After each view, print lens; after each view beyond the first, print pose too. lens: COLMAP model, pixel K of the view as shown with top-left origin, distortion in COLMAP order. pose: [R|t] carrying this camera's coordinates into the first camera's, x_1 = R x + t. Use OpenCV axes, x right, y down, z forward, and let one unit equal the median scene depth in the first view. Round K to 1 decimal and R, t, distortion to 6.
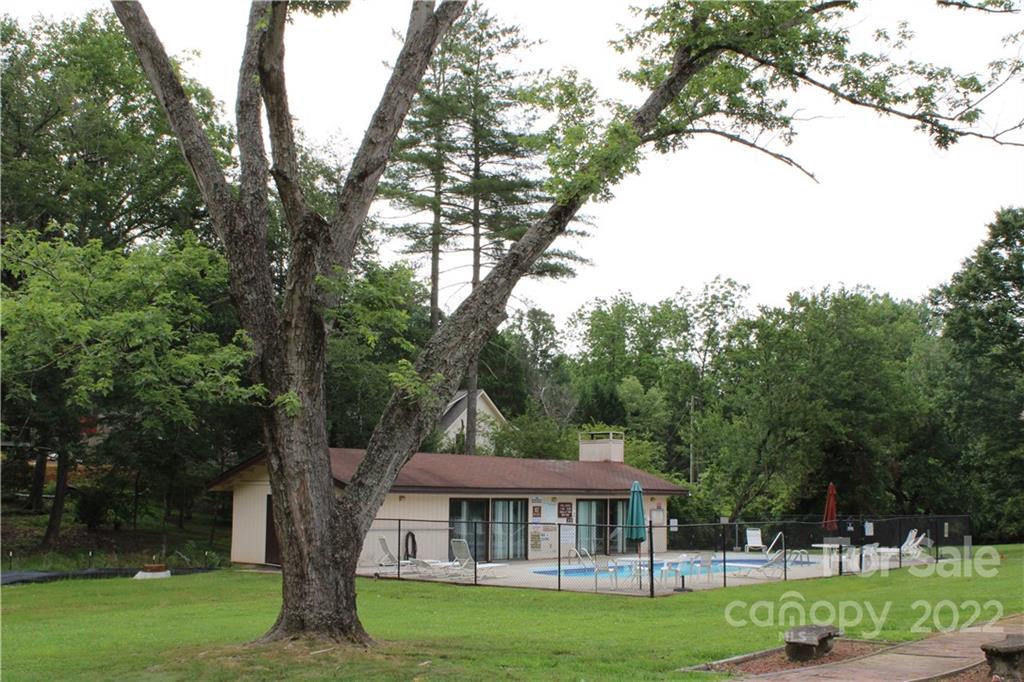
lens RADIAL K [[1180.2, 0, 515.0], [0, 1180.2, 344.1], [0, 0, 1]] dist [-0.067045, 0.000000]
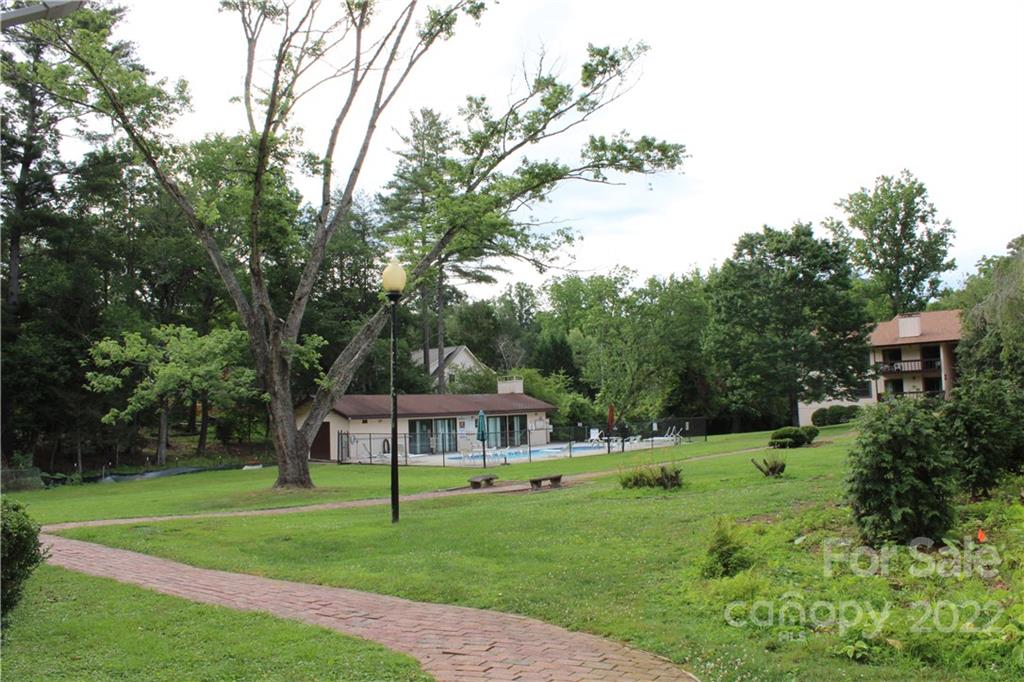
lens RADIAL K [[840.1, 0, 510.4], [0, 840.1, 335.0], [0, 0, 1]] dist [-0.153728, 0.120416]
pose [[0.998814, -0.043698, -0.021475, 0.110021], [0.044584, 0.998094, 0.042670, -0.039503], [0.019569, -0.043577, 0.998858, -0.232899]]
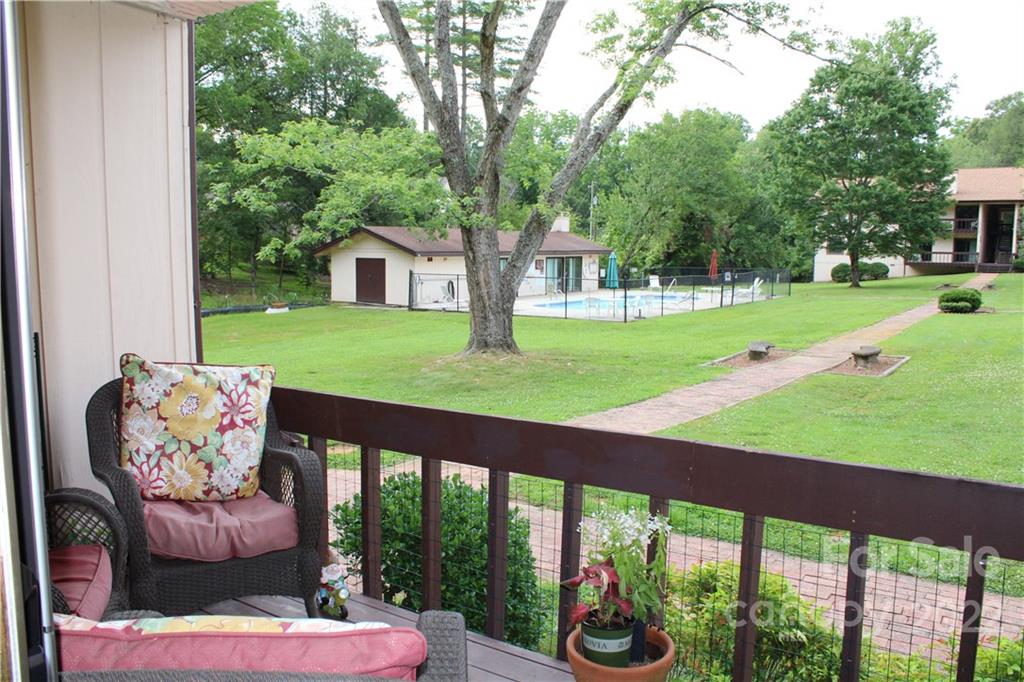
lens RADIAL K [[840.1, 0, 510.5], [0, 840.1, 338.5], [0, 0, 1]] dist [-0.153728, 0.120416]
pose [[0.996549, -0.012333, 0.082088, -0.079536], [-0.007581, 0.971248, 0.237950, -0.024919], [-0.082663, -0.237751, 0.967802, -0.081798]]
